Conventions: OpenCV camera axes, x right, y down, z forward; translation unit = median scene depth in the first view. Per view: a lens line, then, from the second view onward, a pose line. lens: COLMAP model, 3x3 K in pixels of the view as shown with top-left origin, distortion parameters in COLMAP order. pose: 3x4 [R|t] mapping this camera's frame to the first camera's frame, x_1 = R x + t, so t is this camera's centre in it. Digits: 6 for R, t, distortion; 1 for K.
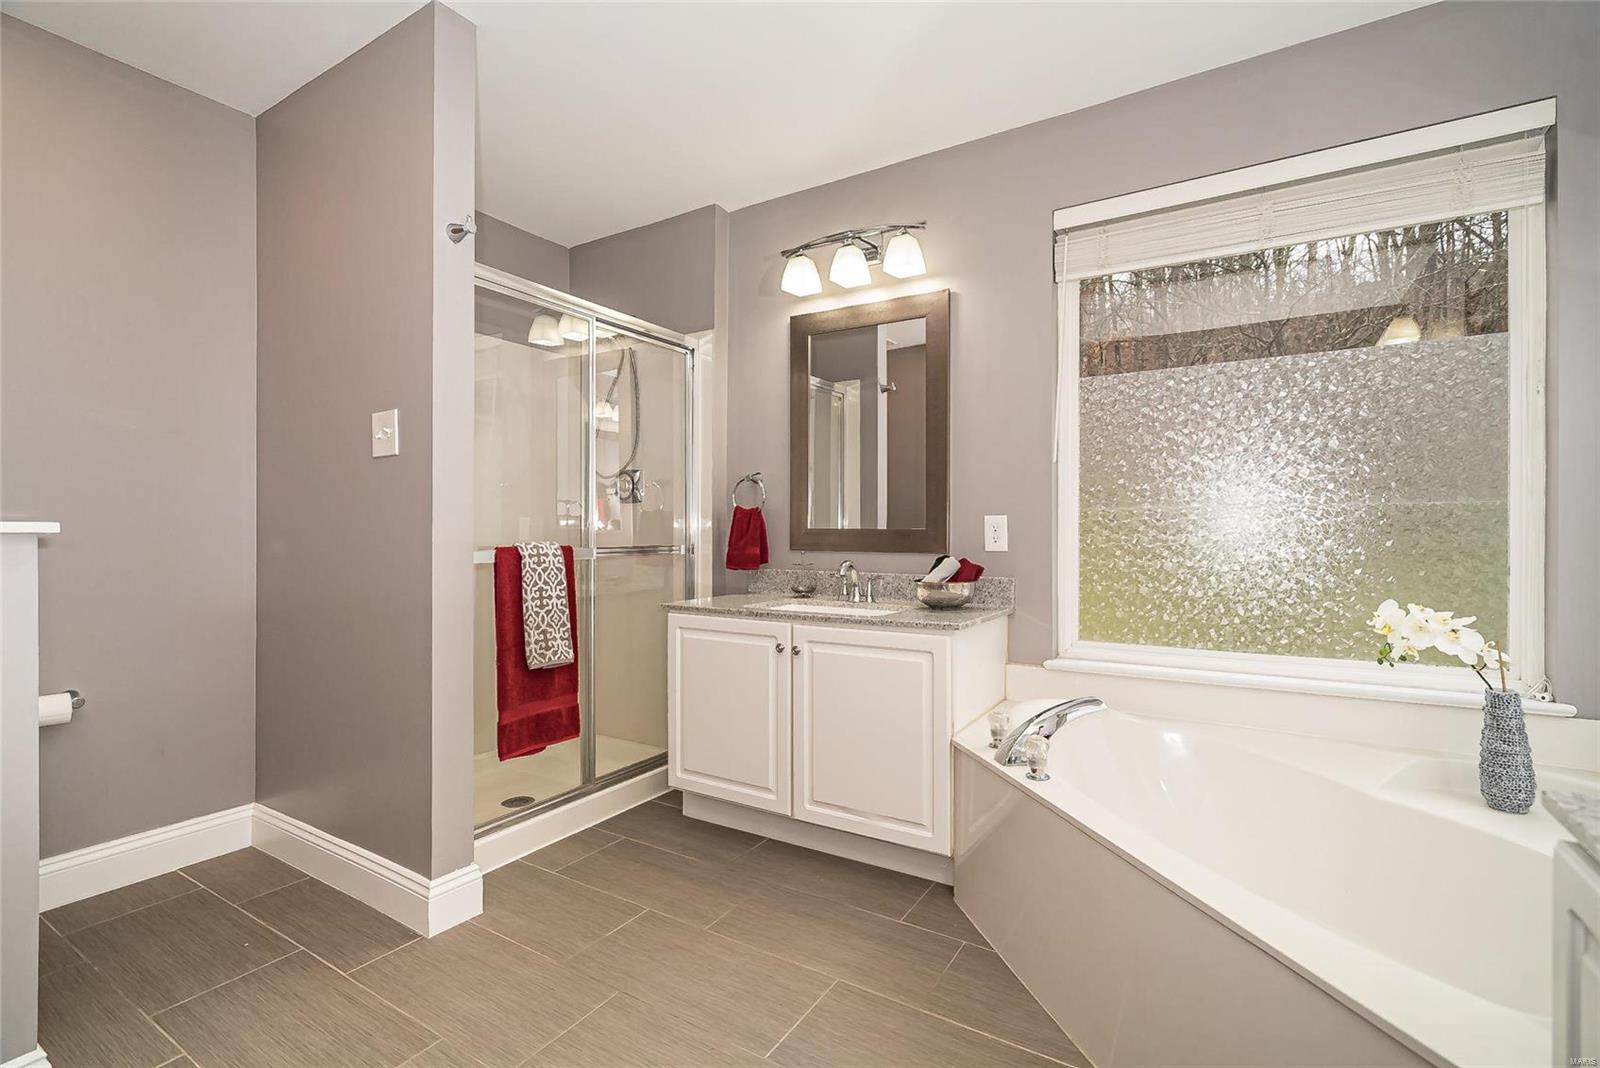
lens RADIAL K [[720.4, 0, 800.0], [0, 720.4, 534.0], [0, 0, 1]] dist [-0.002862, 0.000062]
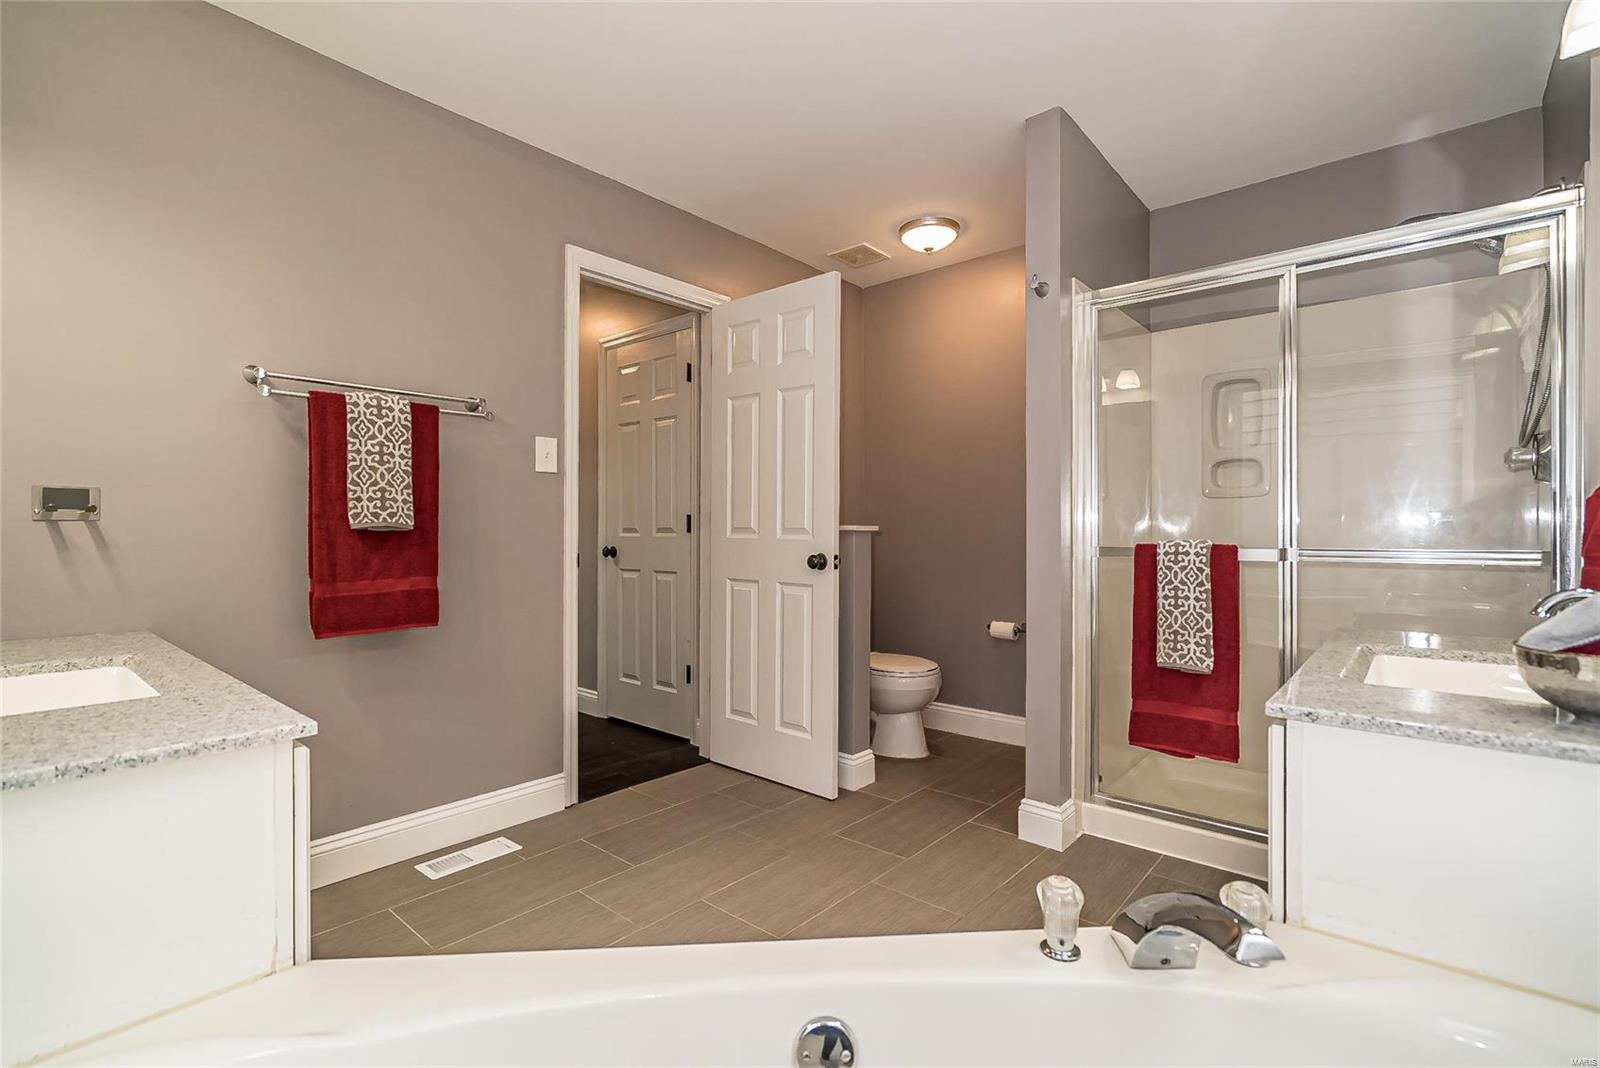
lens RADIAL K [[720.4, 0, 800.0], [0, 720.4, 534.0], [0, 0, 1]] dist [-0.002862, 0.000062]
pose [[-0.162549, 0.002476, -0.986697, 0.699129], [-0.003566, 0.999989, 0.003097, 0.002271], [0.986694, 0.004022, -0.162539, 0.674704]]
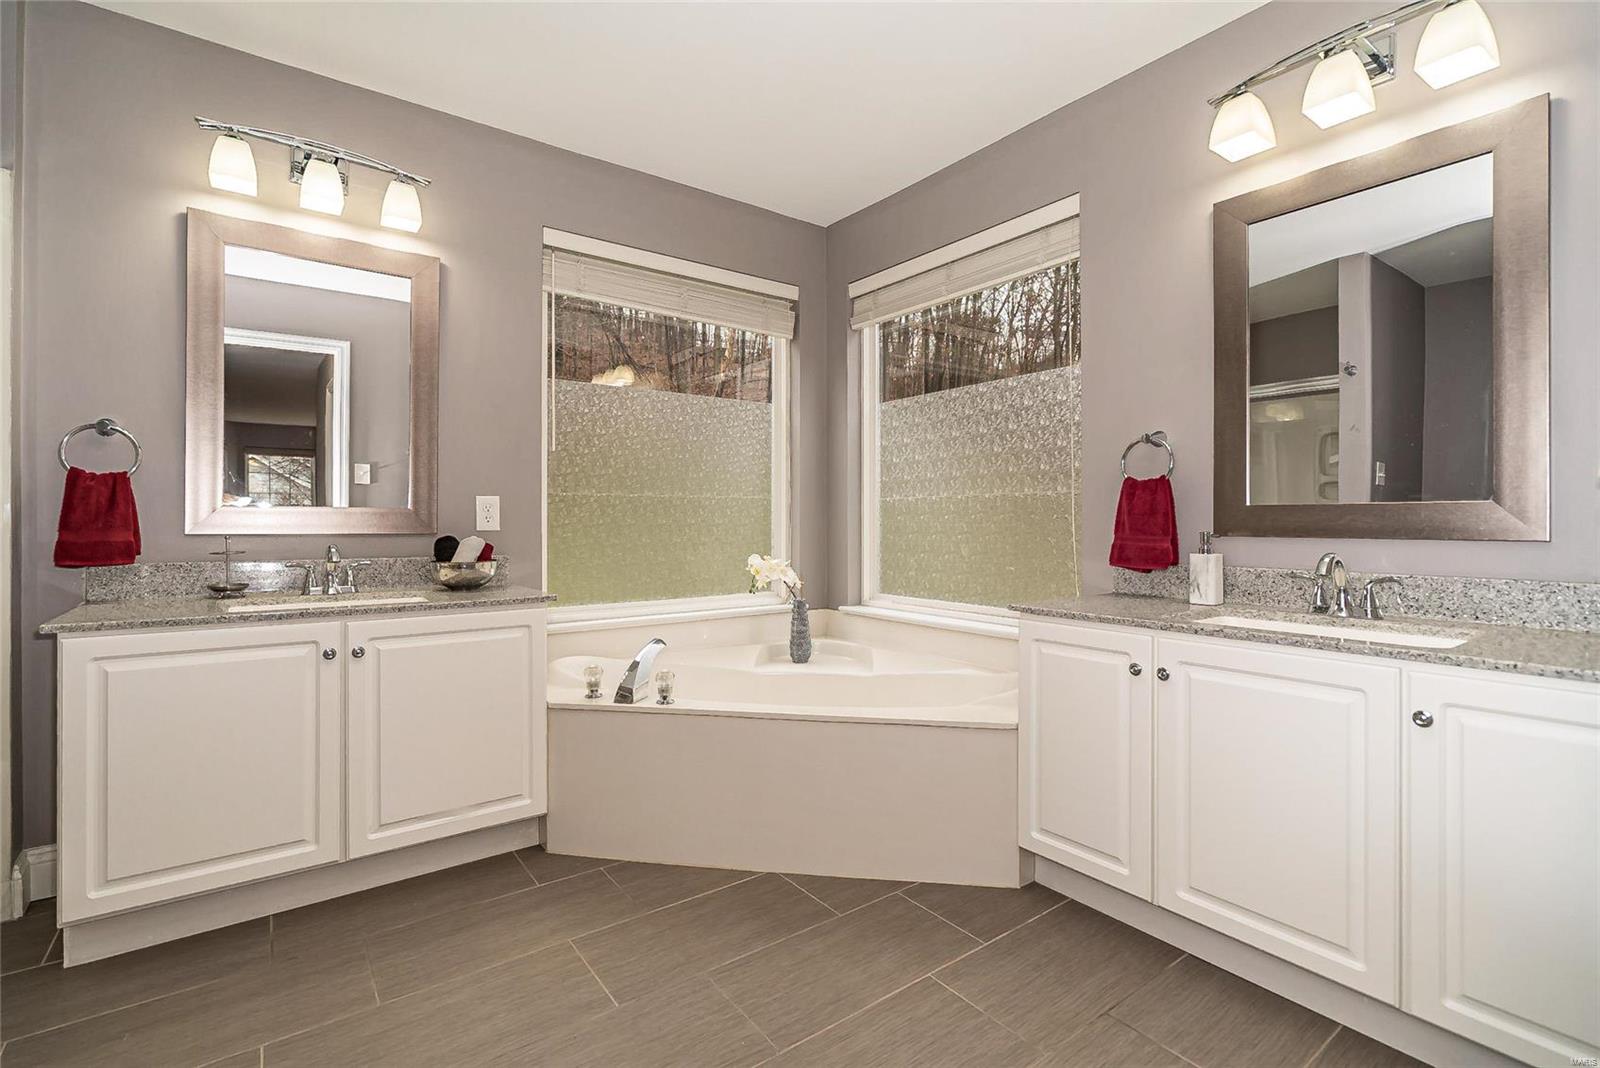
lens RADIAL K [[717.1, 0, 801.0], [0, 717.1, 517.3], [0, 0, 1]] dist [-0.001192, 0.000753]
pose [[0.375902, 0.005006, 0.926646, -0.573294], [-0.001541, 0.999987, -0.004777, 0.010616], [-0.926658, 0.000368, 0.375905, 0.222490]]
